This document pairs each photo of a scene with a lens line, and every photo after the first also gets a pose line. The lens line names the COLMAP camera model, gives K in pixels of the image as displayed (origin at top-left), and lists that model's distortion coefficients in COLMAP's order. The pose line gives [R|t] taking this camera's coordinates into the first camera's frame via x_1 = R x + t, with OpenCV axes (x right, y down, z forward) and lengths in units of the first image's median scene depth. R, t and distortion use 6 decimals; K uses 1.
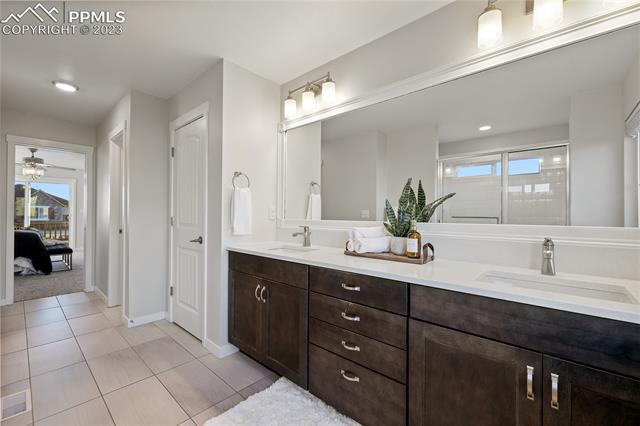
lens RADIAL K [[271.9, 0, 318.7], [0, 271.9, 212.0], [0, 0, 1]] dist [-0.004201, -0.000310]
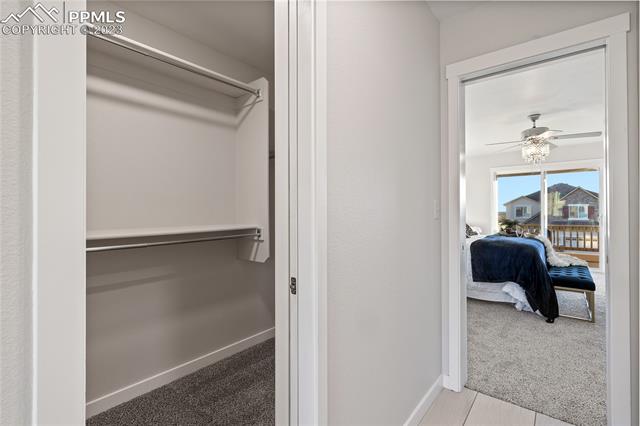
lens RADIAL K [[309.2, 0, 318.6], [0, 309.2, 209.6], [0, 0, 1]] dist [0.000004, 0.000252]
pose [[0.063140, -0.006613, -0.997983, -0.349037], [0.004491, 0.999970, -0.006342, -0.003566], [0.997995, -0.004081, 0.063168, 0.435762]]
